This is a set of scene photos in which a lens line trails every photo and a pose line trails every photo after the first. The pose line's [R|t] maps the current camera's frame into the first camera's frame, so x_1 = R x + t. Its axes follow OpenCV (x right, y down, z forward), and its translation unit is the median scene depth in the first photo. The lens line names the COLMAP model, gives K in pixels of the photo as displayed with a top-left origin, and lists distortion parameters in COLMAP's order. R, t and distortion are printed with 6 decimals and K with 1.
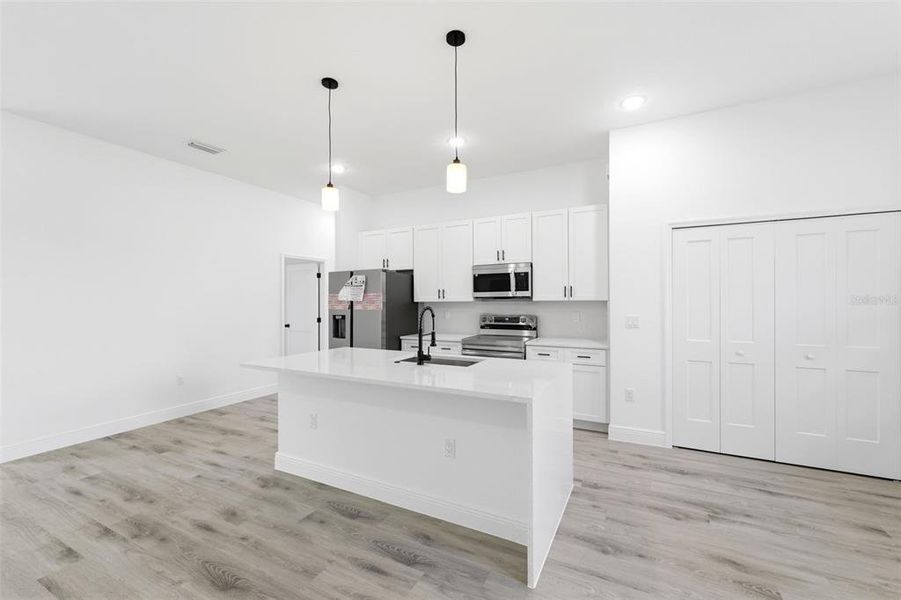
lens RADIAL K [[367.8, 0, 449.0], [0, 367.8, 300.0], [0, 0, 1]] dist [-0.000707, -0.000185]
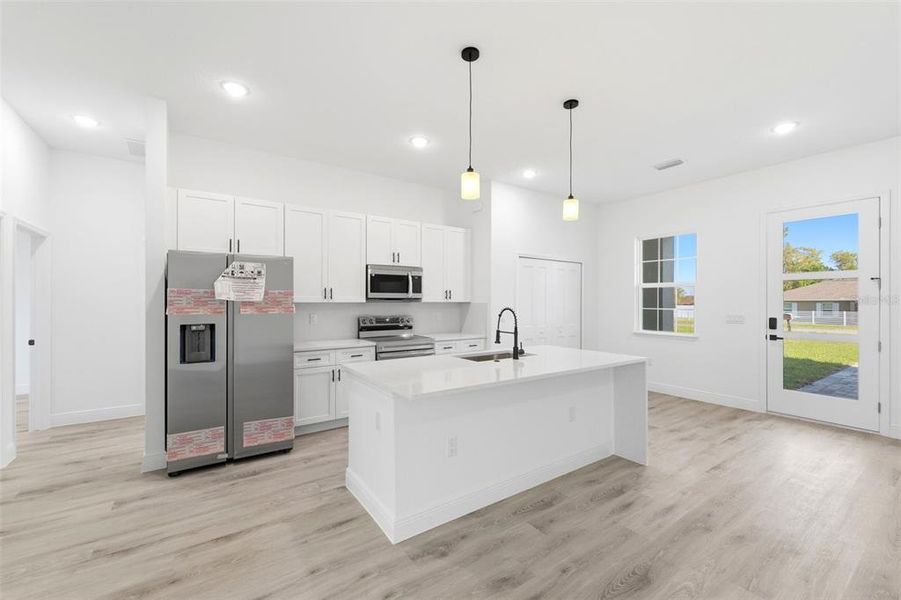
lens RADIAL K [[367.8, 0, 449.6], [0, 367.8, 300.6], [0, 0, 1]] dist [-0.000707, -0.000185]
pose [[0.472547, 0.009038, 0.881259, -0.832581], [-0.006101, 0.999957, -0.006983, 0.005426], [-0.881284, -0.002077, 0.472582, 0.468374]]
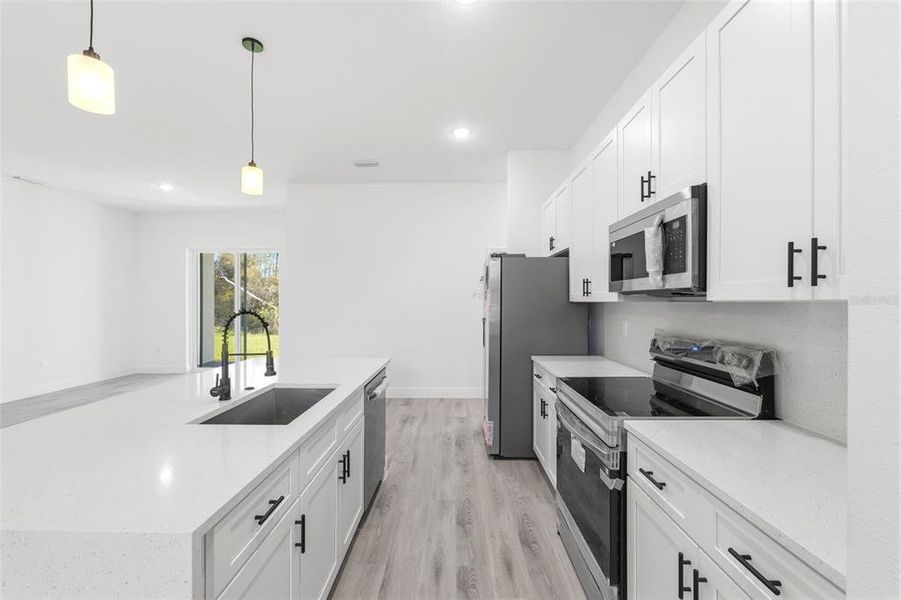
lens RADIAL K [[367.8, 0, 447.8], [0, 367.8, 300.3], [0, 0, 1]] dist [-0.000707, -0.000185]
pose [[0.447125, 0.003146, -0.894466, 0.485617], [0.000508, 0.999993, 0.003772, 0.000197], [0.894471, -0.002141, 0.447120, 0.760629]]
